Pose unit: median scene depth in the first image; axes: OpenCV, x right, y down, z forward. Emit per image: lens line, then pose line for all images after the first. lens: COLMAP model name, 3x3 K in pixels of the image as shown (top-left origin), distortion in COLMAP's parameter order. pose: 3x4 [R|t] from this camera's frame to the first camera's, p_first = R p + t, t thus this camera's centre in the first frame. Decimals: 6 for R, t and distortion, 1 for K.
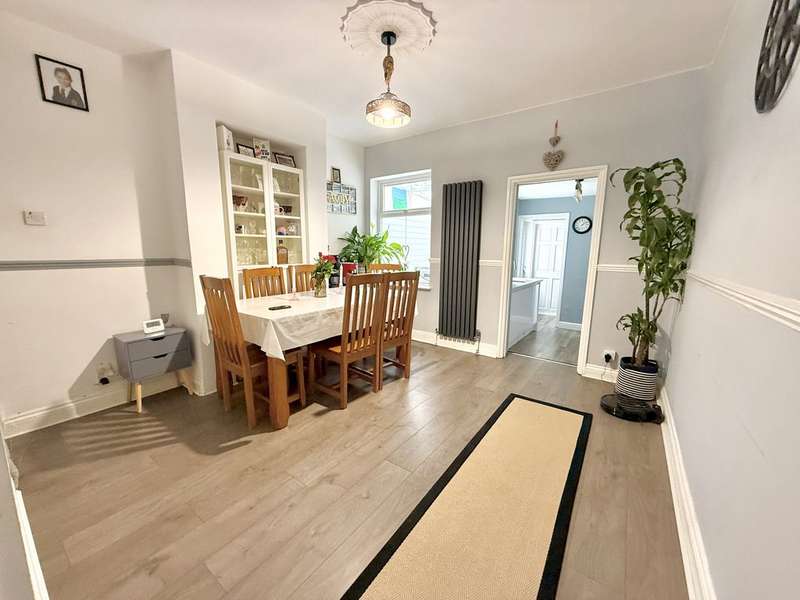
lens RADIAL K [[317.8, 0, 397.7], [0, 317.8, 301.1], [0, 0, 1]] dist [0.000558, -0.000188]
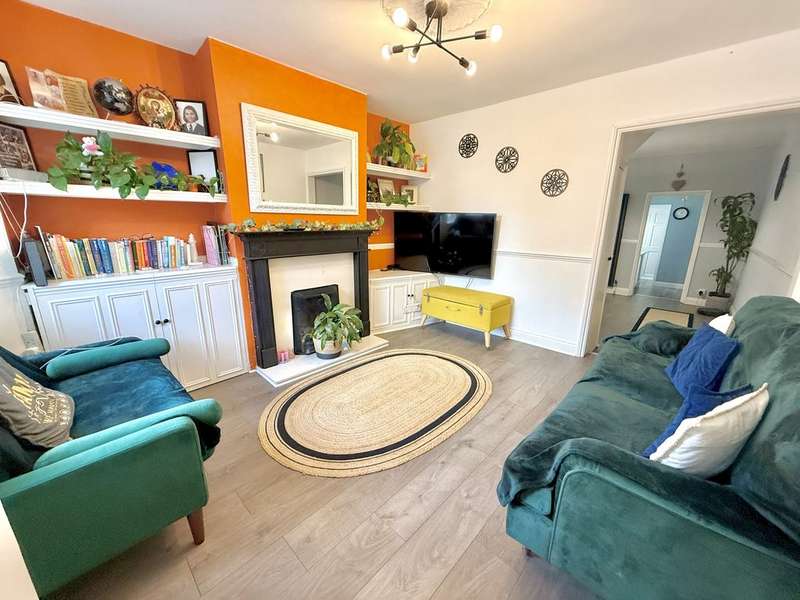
lens RADIAL K [[317.8, 0, 398.3], [0, 317.8, 300.6], [0, 0, 1]] dist [0.000558, -0.000188]
pose [[0.991526, 0.030269, -0.126332, -1.014600], [-0.019145, 0.995905, 0.088356, 0.103492], [0.128490, -0.085189, 0.988045, -1.269196]]
